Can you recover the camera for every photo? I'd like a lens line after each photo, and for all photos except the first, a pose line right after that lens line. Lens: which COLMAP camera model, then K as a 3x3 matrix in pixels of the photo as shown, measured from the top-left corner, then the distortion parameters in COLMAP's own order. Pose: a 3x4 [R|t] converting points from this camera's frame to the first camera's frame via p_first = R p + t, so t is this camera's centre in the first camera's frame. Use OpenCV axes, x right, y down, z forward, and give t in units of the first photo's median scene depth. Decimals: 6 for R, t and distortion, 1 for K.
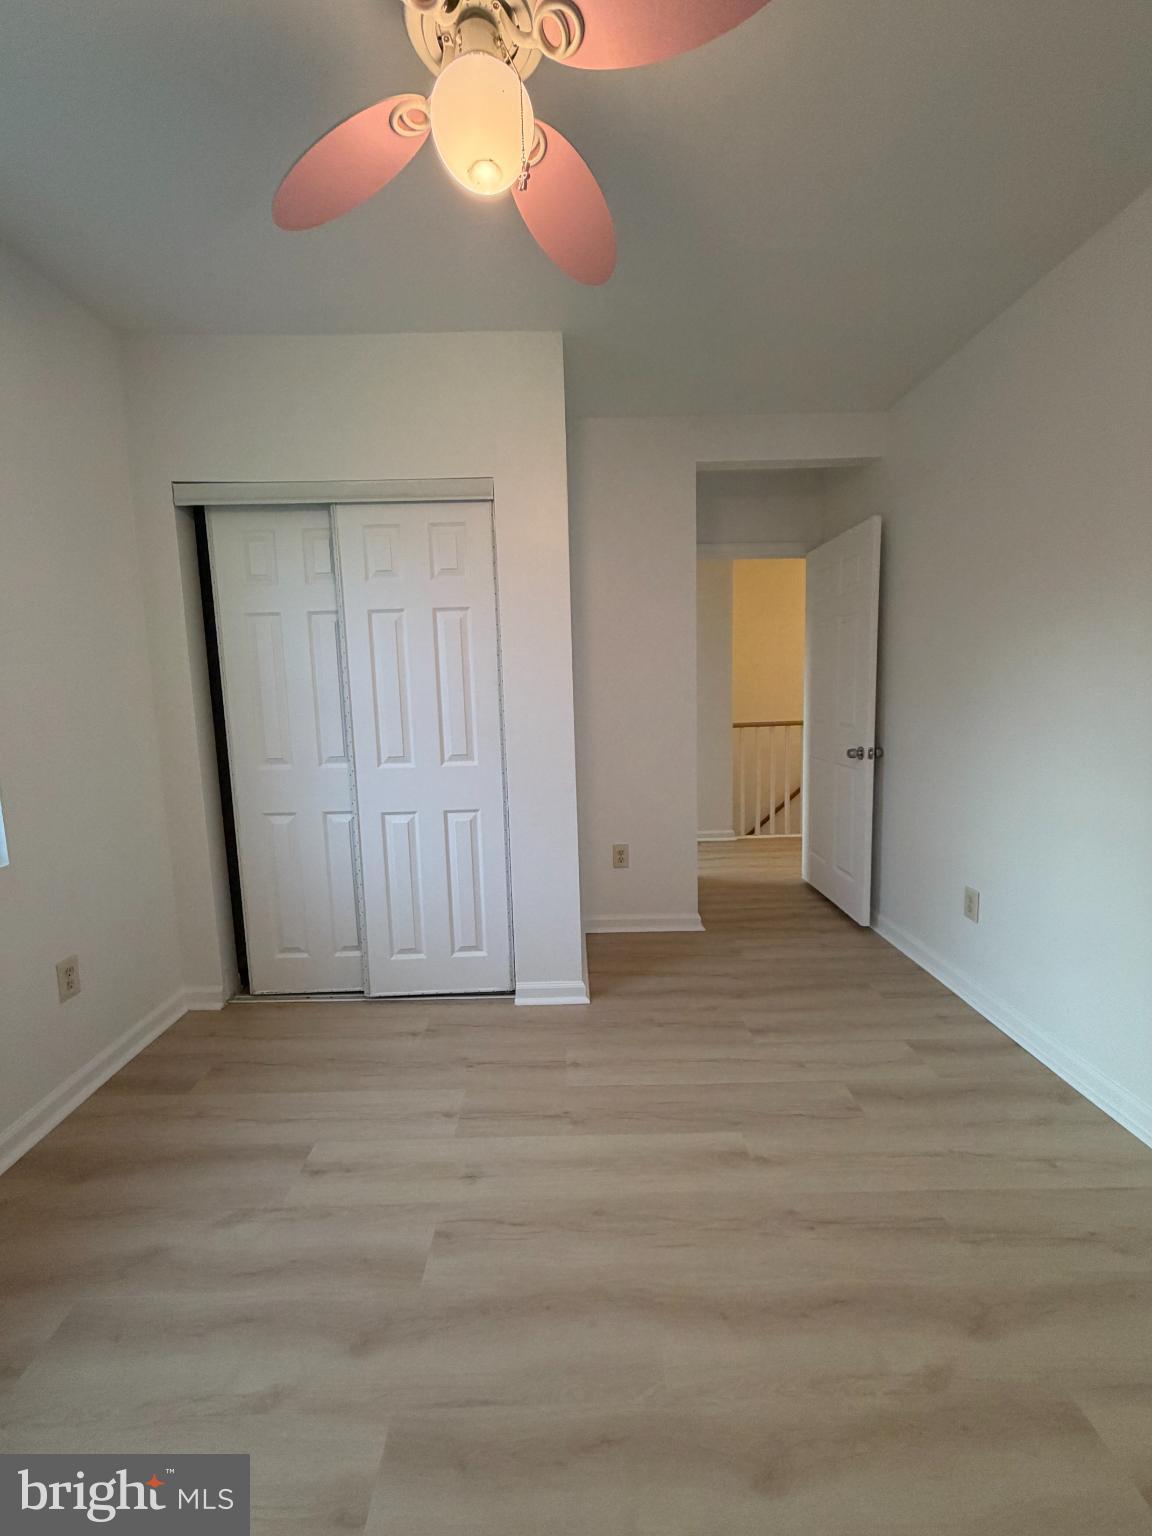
lens RADIAL K [[612.4, 0, 574.9], [0, 612.4, 763.8], [0, 0, 1]] dist [-0.000701, -0.000137]
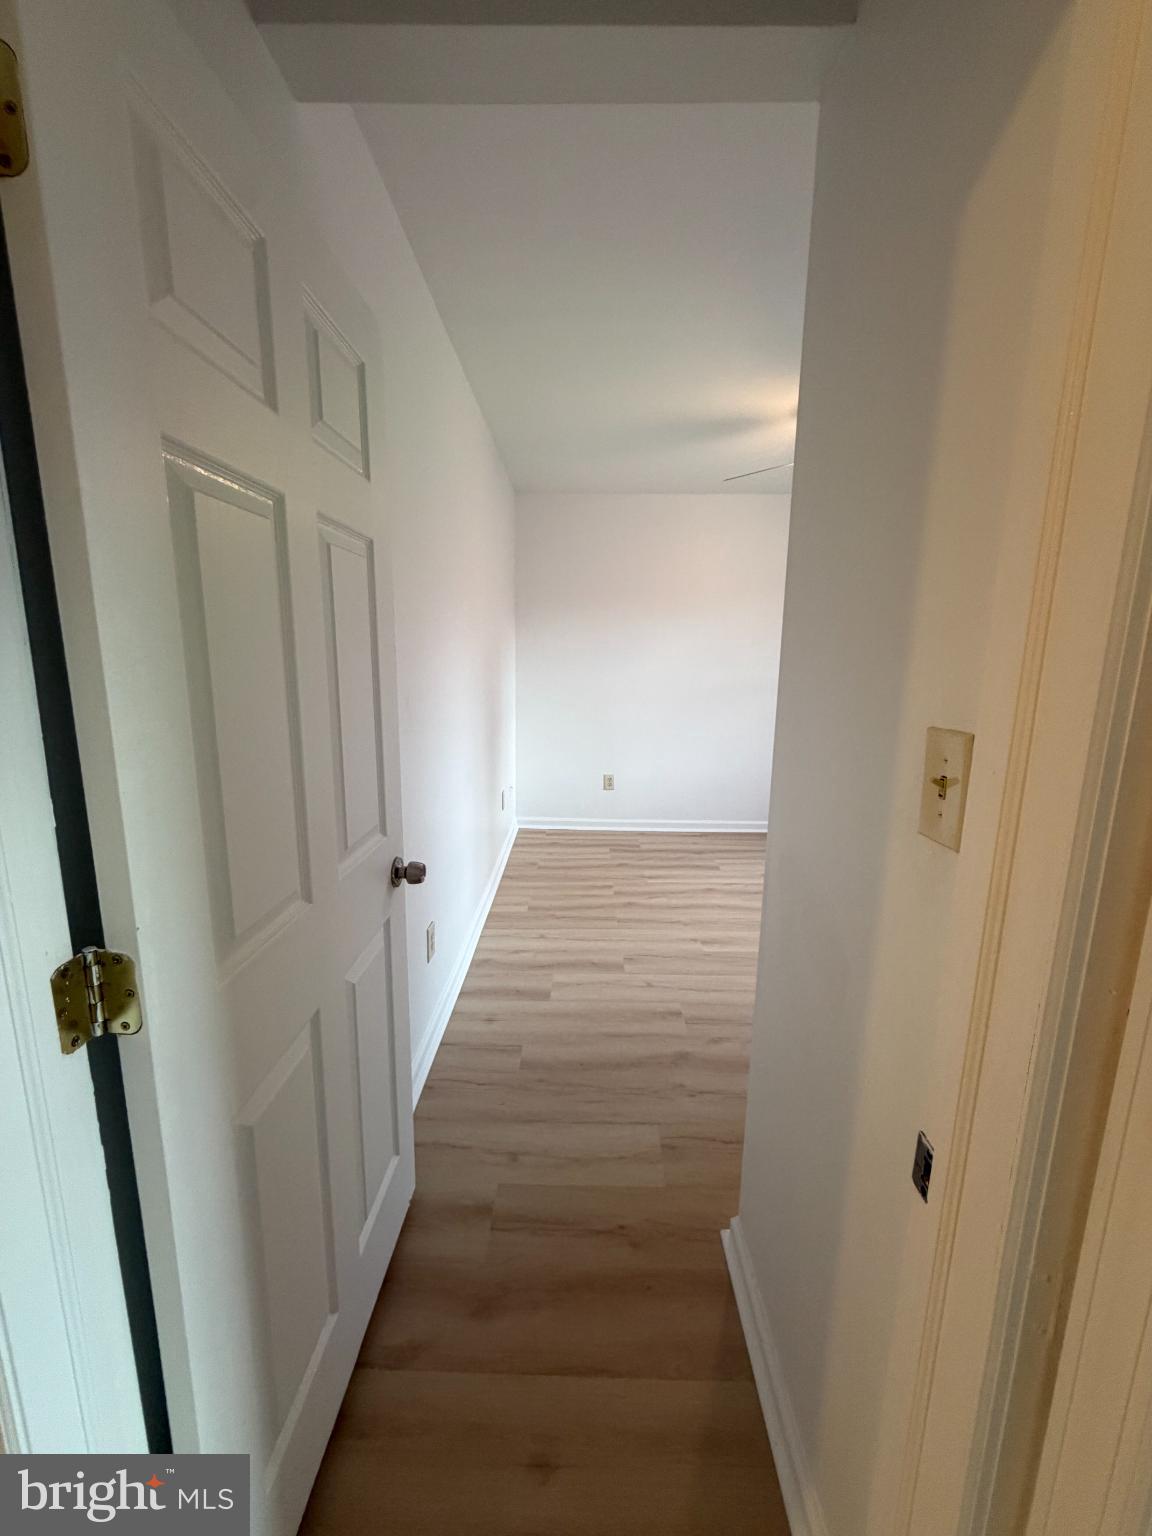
lens RADIAL K [[612.4, 0, 574.9], [0, 612.4, 763.8], [0, 0, 1]] dist [-0.000701, -0.000137]
pose [[-0.999032, 0.002651, 0.043914, 0.627034], [0.016136, 0.950698, 0.309697, -0.466221], [-0.040928, 0.310106, -0.949821, 2.793952]]
